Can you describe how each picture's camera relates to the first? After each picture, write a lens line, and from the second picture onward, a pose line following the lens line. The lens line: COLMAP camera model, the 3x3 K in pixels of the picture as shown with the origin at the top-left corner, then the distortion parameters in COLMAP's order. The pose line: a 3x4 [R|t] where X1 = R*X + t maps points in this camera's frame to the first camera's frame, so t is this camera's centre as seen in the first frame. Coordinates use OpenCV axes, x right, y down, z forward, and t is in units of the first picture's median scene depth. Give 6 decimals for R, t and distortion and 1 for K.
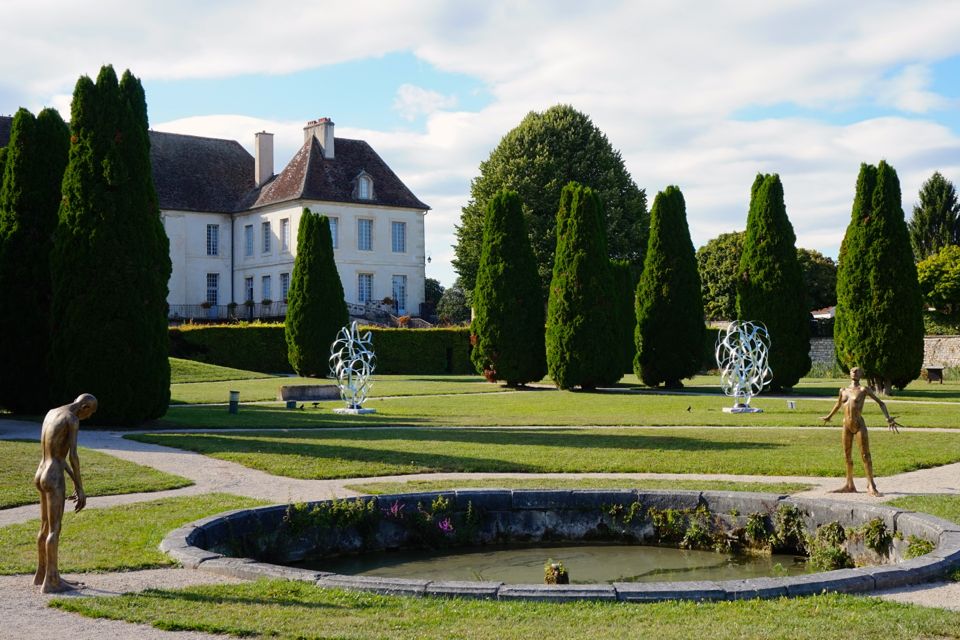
lens RADIAL K [[1326.4, 0, 479.0], [0, 1326.4, 322.8], [0, 0, 1]] dist [0.012539, 0.000000]
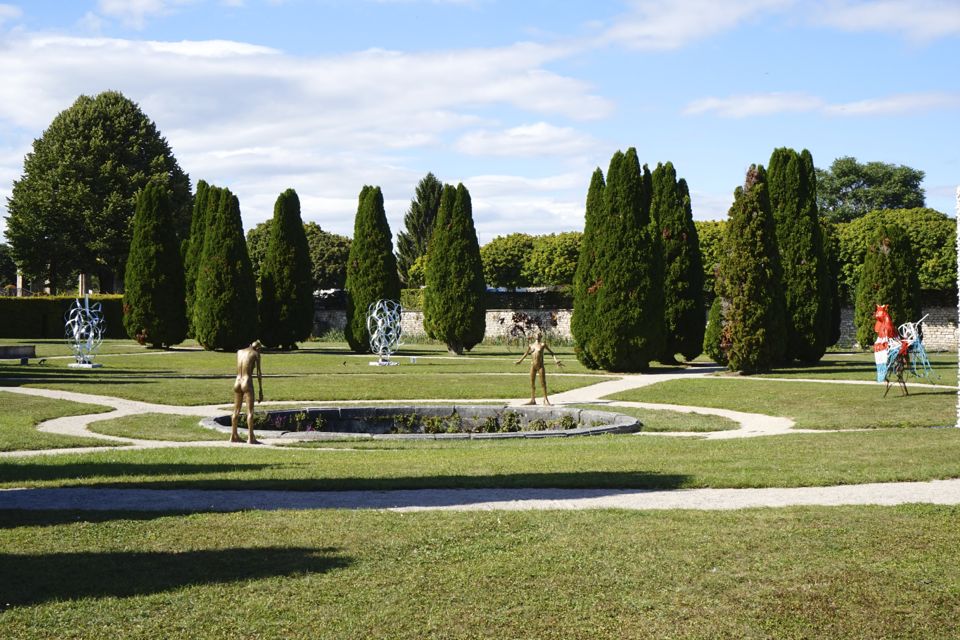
lens RADIAL K [[1275.6, 0, 479.9], [0, 1275.6, 320.2], [0, 0, 1]] dist [0.005478, 0.000000]
pose [[0.918071, 0.011485, 0.396249, -0.182454], [-0.020009, 0.999649, 0.017385, -0.003828], [-0.395910, -0.023889, 0.917978, -0.201703]]
